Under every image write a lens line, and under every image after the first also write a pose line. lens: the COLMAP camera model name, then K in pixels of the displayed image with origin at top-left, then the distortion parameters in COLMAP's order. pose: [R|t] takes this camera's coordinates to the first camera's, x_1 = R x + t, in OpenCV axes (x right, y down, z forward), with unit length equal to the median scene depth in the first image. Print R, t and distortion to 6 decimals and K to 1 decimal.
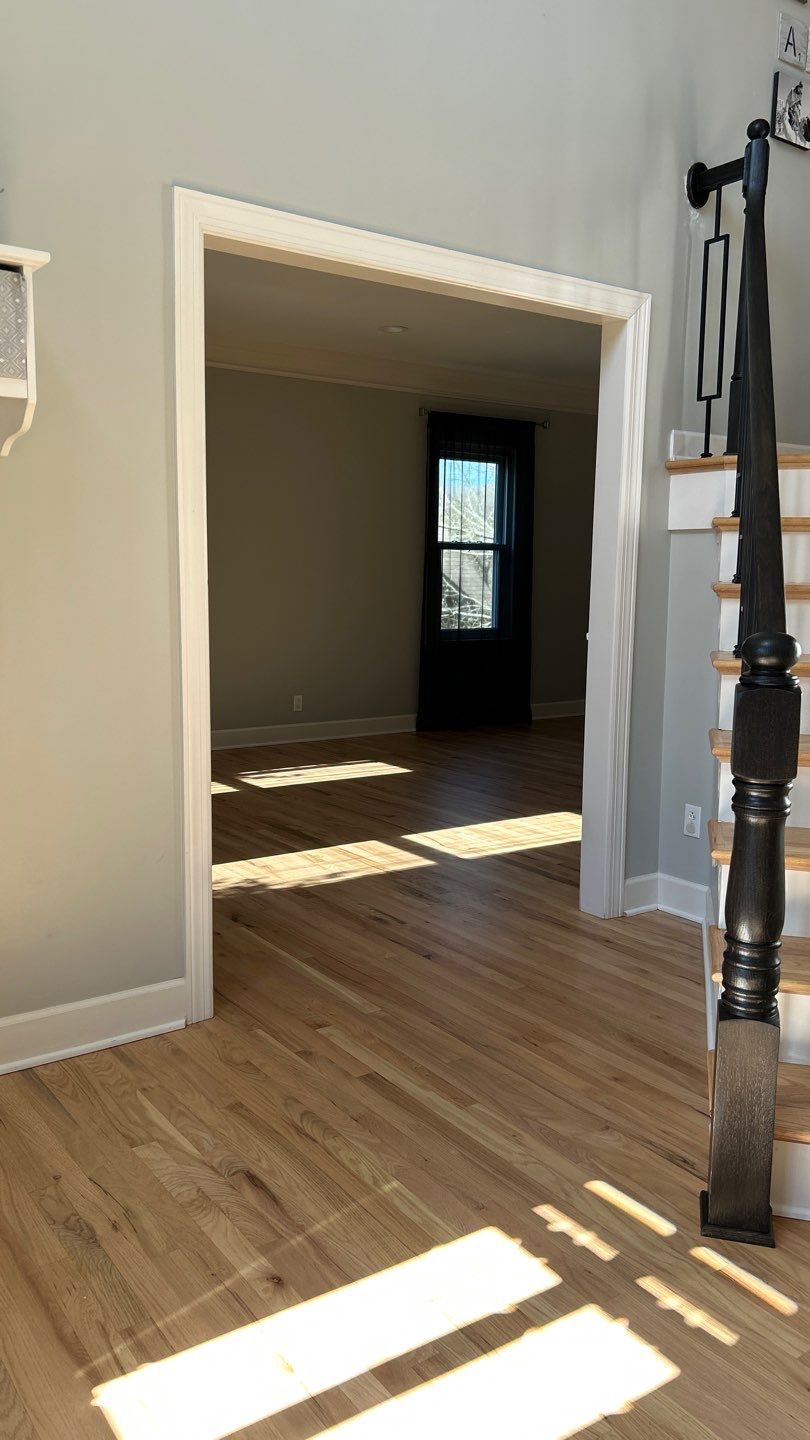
lens RADIAL K [[1092.3, 0, 397.4], [0, 1092.3, 710.8], [0, 0, 1]] dist [0.020903, -0.023252]
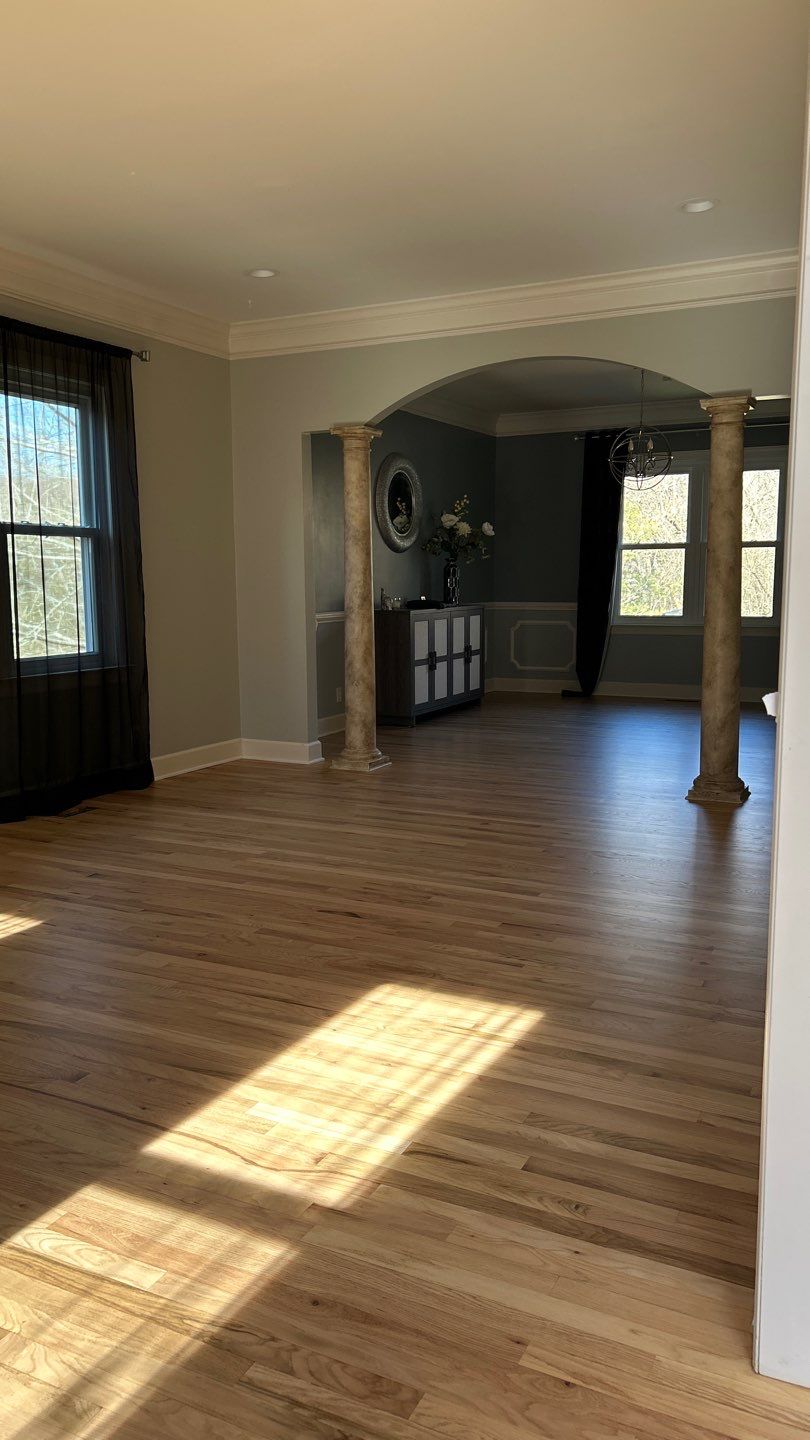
lens RADIAL K [[1092.3, 0, 402.7], [0, 1092.3, 720.0], [0, 0, 1]] dist [0.020903, -0.023252]
pose [[0.887717, -0.080852, 0.453234, -0.091208], [0.078935, 0.996610, 0.023180, -0.062850], [-0.453572, 0.015198, 0.891090, 0.550583]]
